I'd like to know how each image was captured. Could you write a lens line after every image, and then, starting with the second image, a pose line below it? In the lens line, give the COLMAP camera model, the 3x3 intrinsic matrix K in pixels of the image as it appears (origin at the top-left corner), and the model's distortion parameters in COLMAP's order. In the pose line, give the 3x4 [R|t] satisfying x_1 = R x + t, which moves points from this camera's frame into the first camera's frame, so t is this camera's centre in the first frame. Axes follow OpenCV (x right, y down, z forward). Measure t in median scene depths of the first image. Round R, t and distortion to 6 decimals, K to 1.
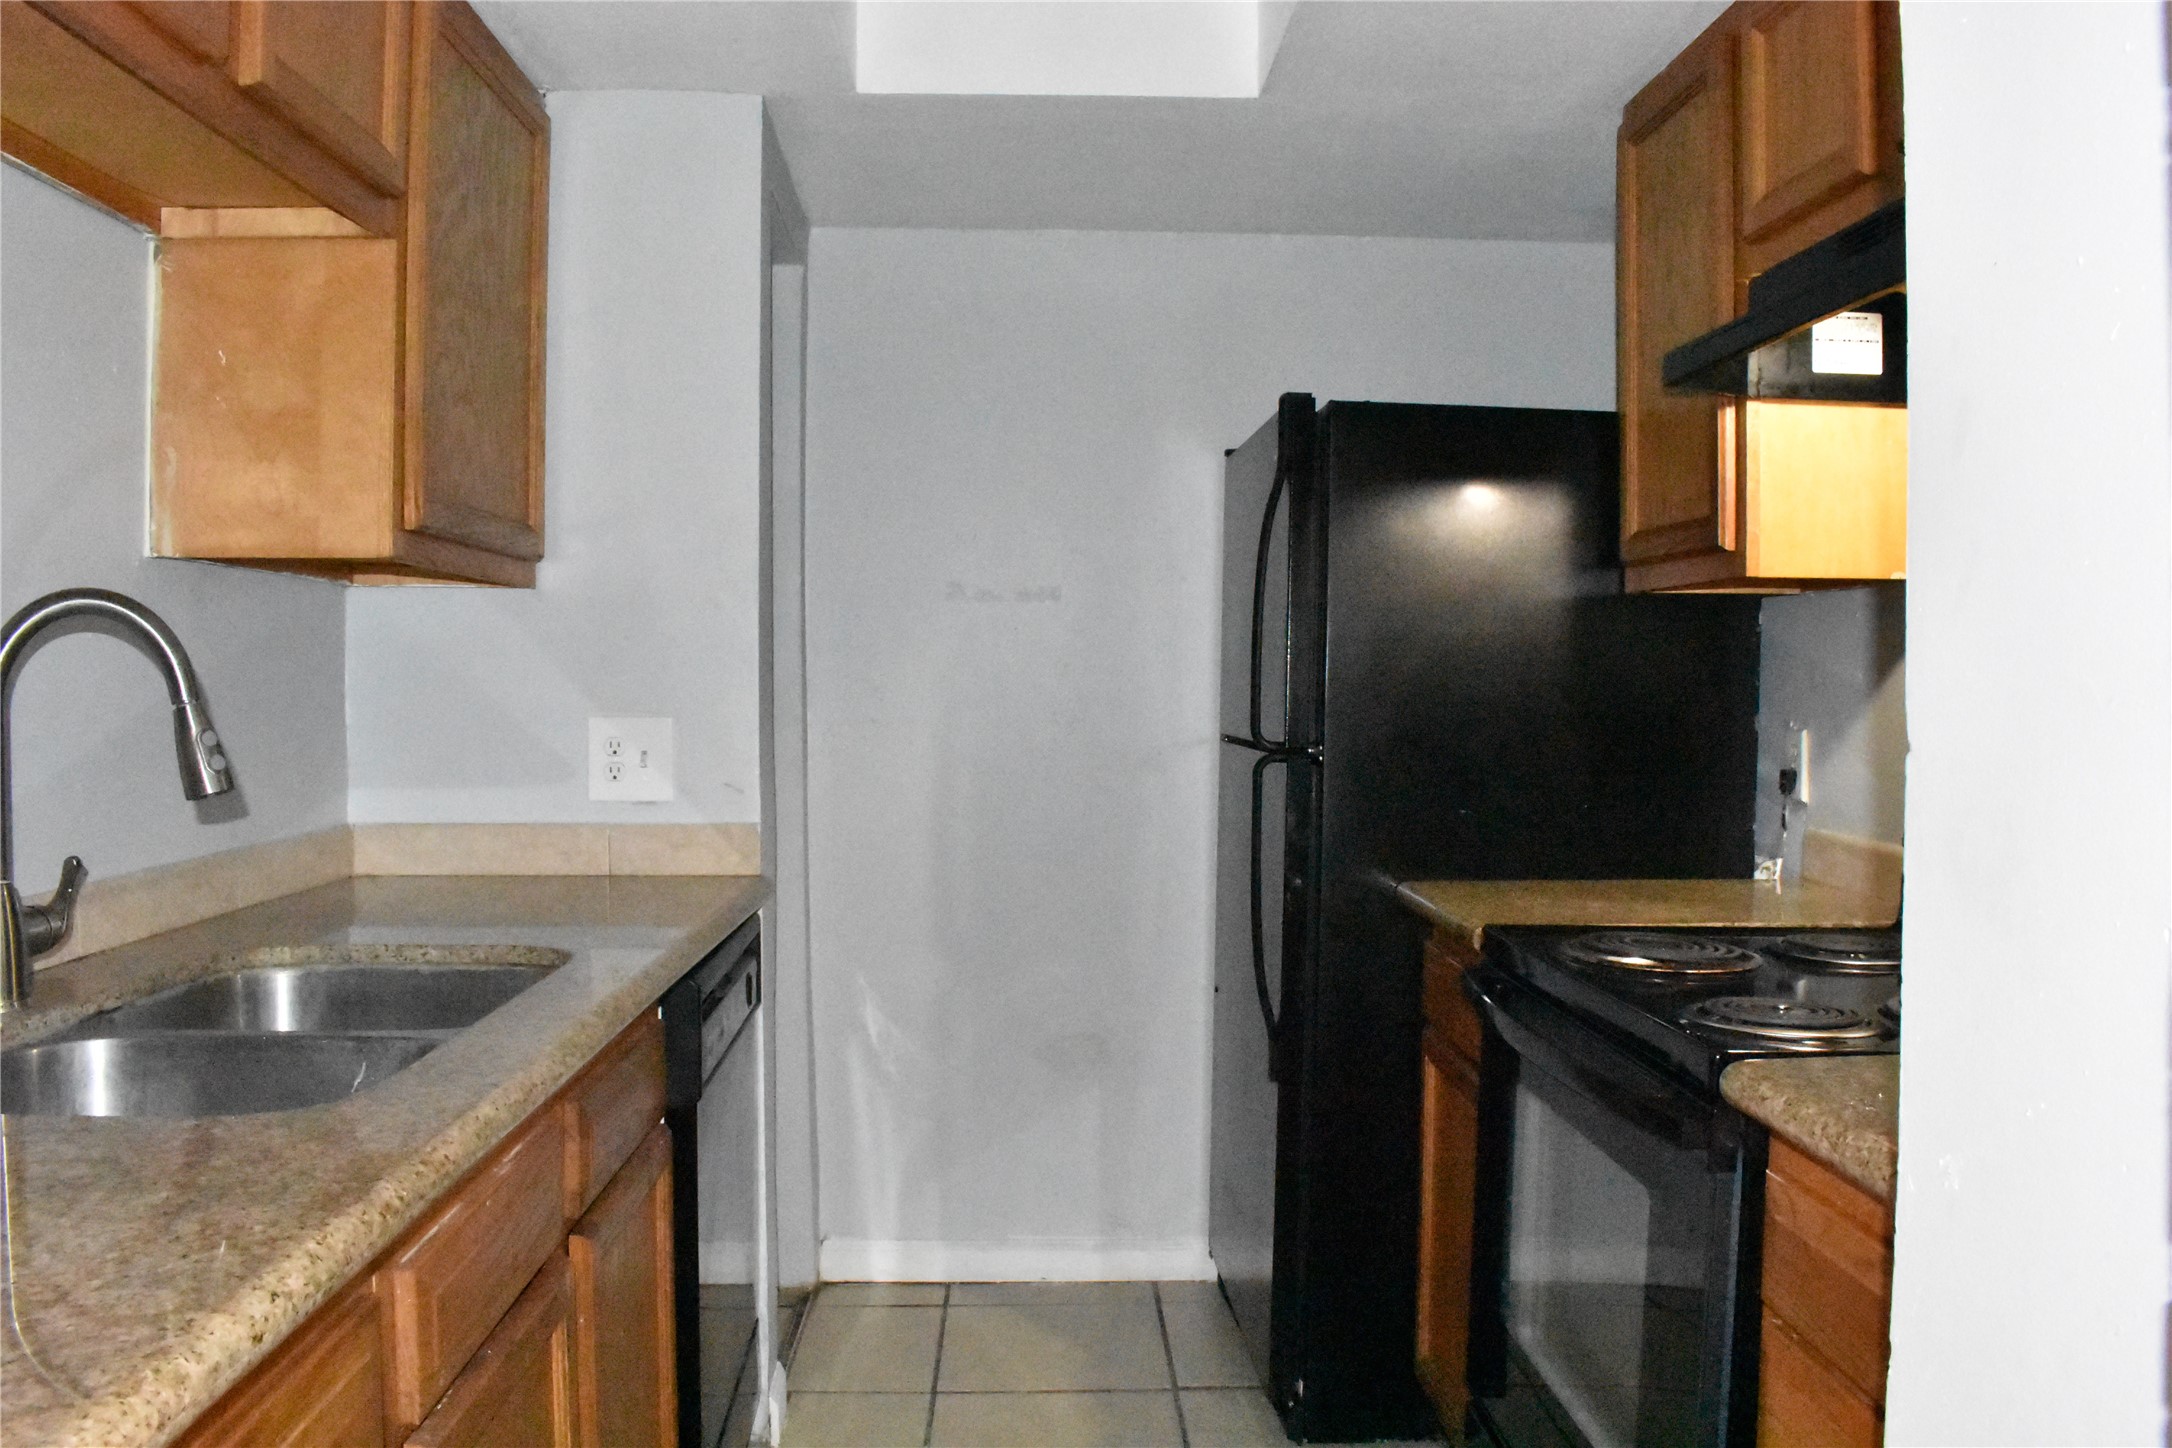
lens RADIAL K [[1684.9, 0, 1105.7], [0, 1684.9, 710.8], [0, 0, 1]] dist [-0.101188, 0.023191]
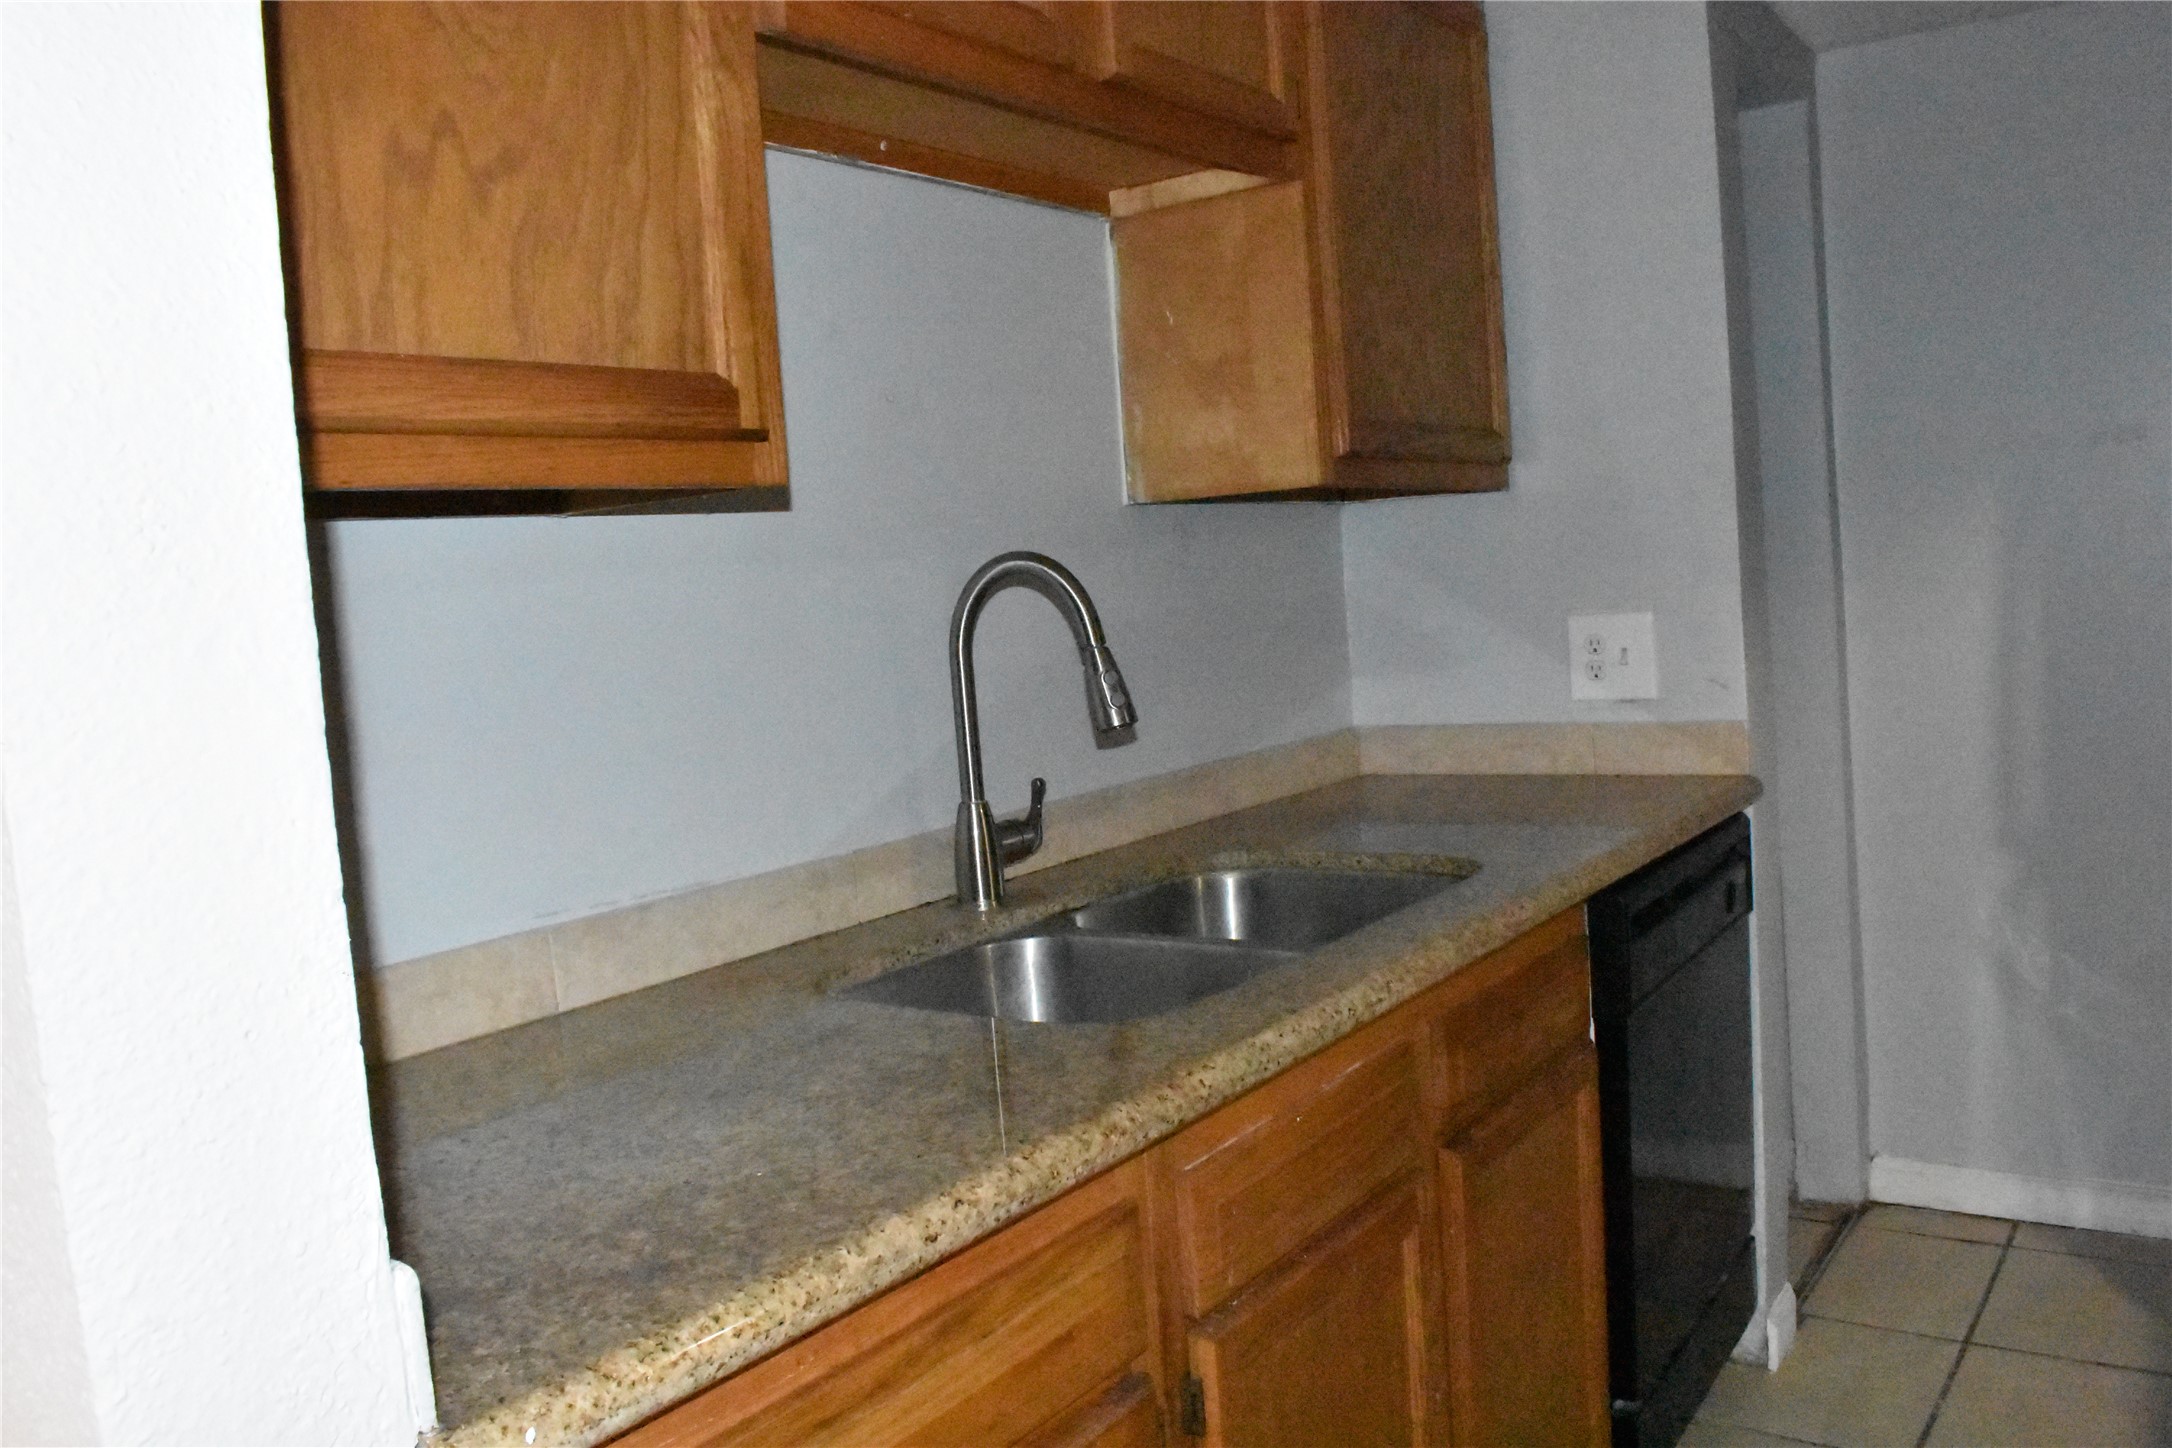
lens RADIAL K [[1684.9, 0, 1094.4], [0, 1684.9, 714.7], [0, 0, 1]] dist [-0.101188, 0.023191]
pose [[0.775732, -0.013600, -0.630916, 0.128797], [0.066169, 0.996010, 0.059887, -0.020619], [0.627584, -0.088204, 0.773537, 0.069048]]
